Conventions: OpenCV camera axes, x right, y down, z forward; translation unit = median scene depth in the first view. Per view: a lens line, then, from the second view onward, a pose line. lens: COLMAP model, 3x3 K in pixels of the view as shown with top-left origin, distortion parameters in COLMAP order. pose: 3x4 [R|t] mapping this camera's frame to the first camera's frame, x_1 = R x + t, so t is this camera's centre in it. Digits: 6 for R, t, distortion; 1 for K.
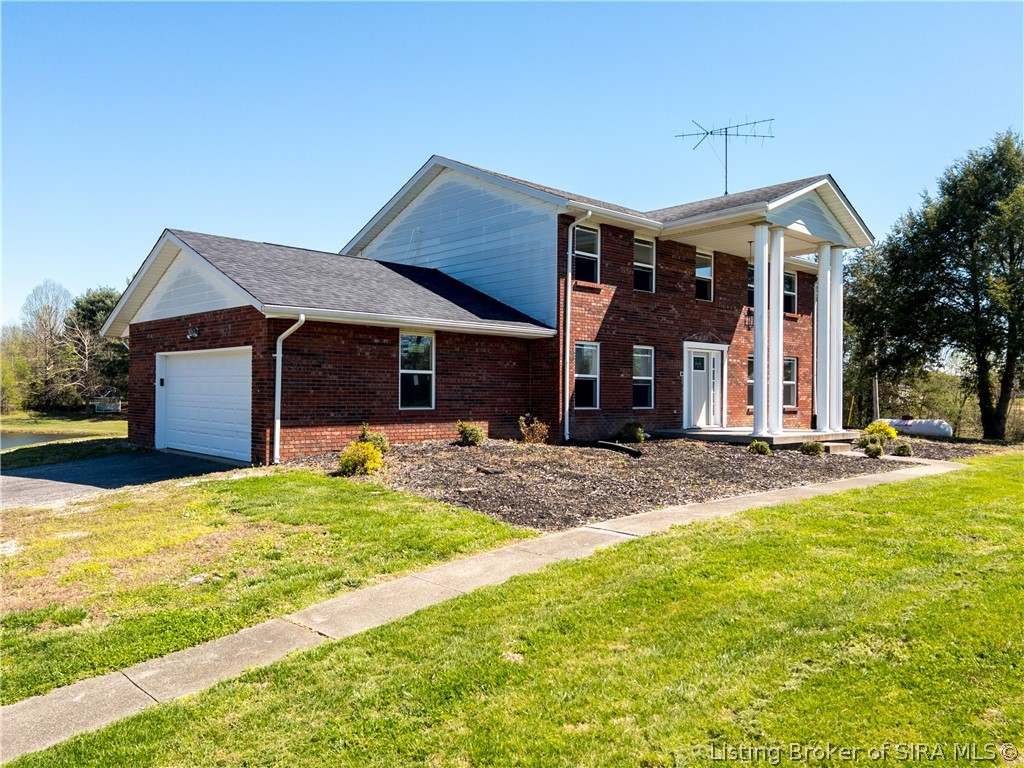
lens RADIAL K [[780.0, 0, 512.0], [0, 780.0, 384.0], [0, 0, 1]] dist [-0.000344, -0.000769]
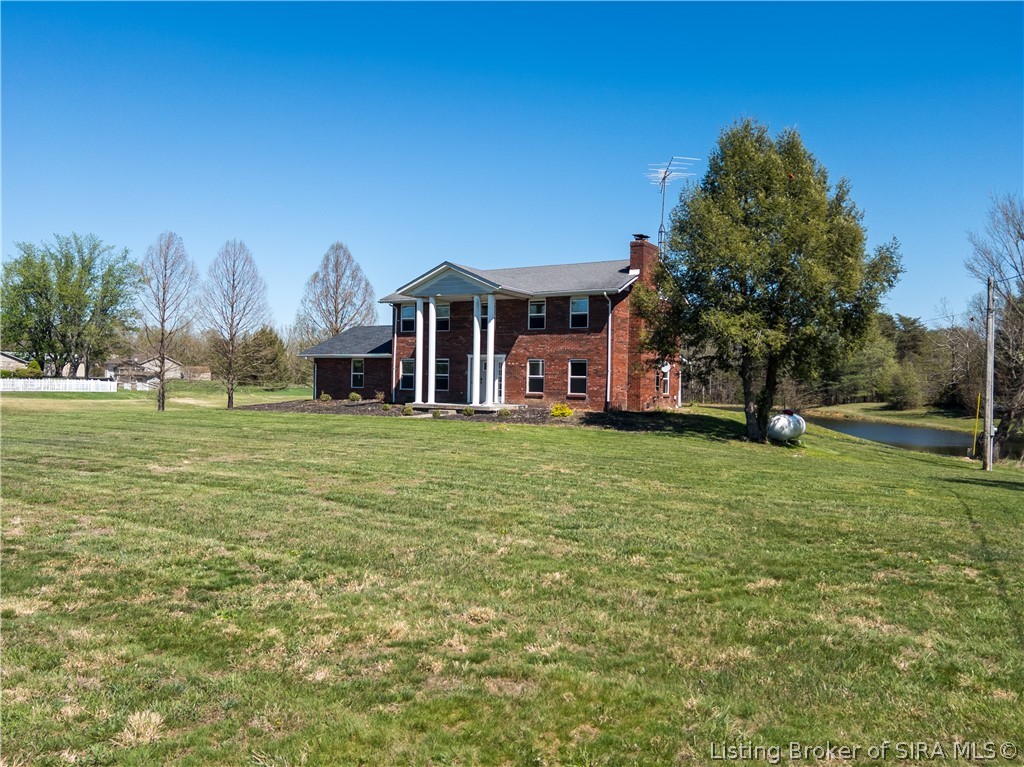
lens RADIAL K [[780.0, 0, 512.0], [0, 780.0, 383.5], [0, 0, 1]] dist [-0.000344, -0.000769]
pose [[0.279742, 0.001339, -0.960074, 2.246846], [-0.004038, 0.999992, 0.000218, 0.013771], [0.960067, 0.003816, 0.279745, 0.661889]]
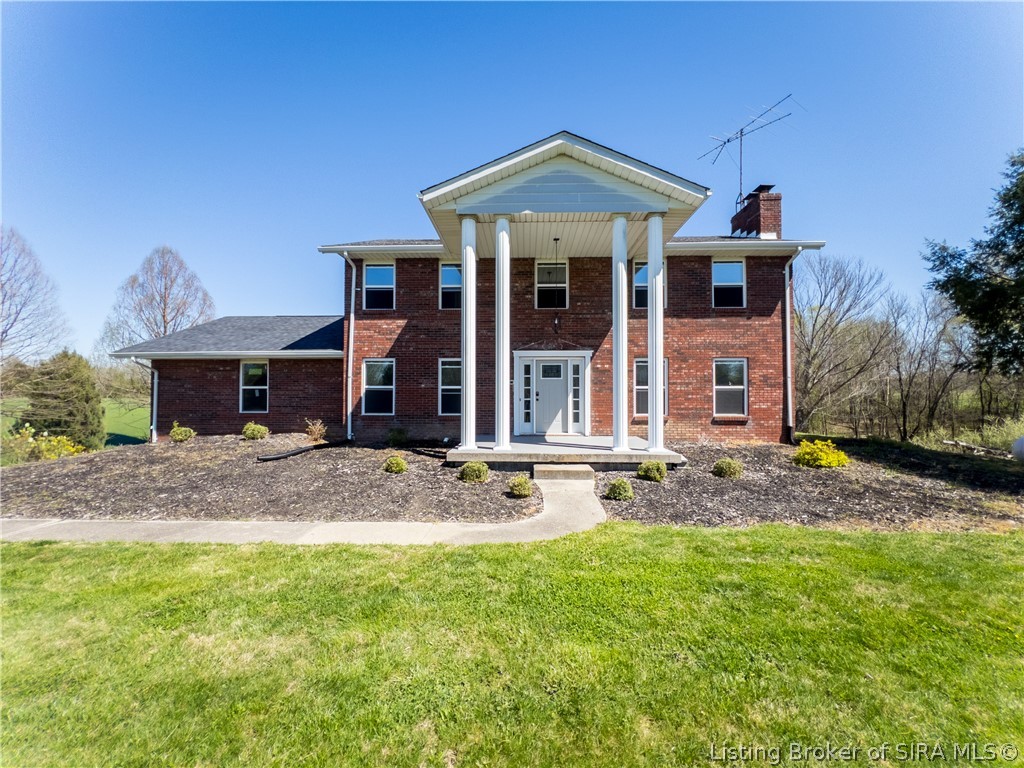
lens RADIAL K [[417.5, 0, 512.0], [0, 417.5, 384.0], [0, 0, 1]] dist [-0.001114, -0.000261]
pose [[0.712044, -0.027073, -0.701613, 0.683562], [0.013471, 0.999599, -0.024900, 0.003773], [0.702005, 0.008279, 0.712123, 0.675682]]
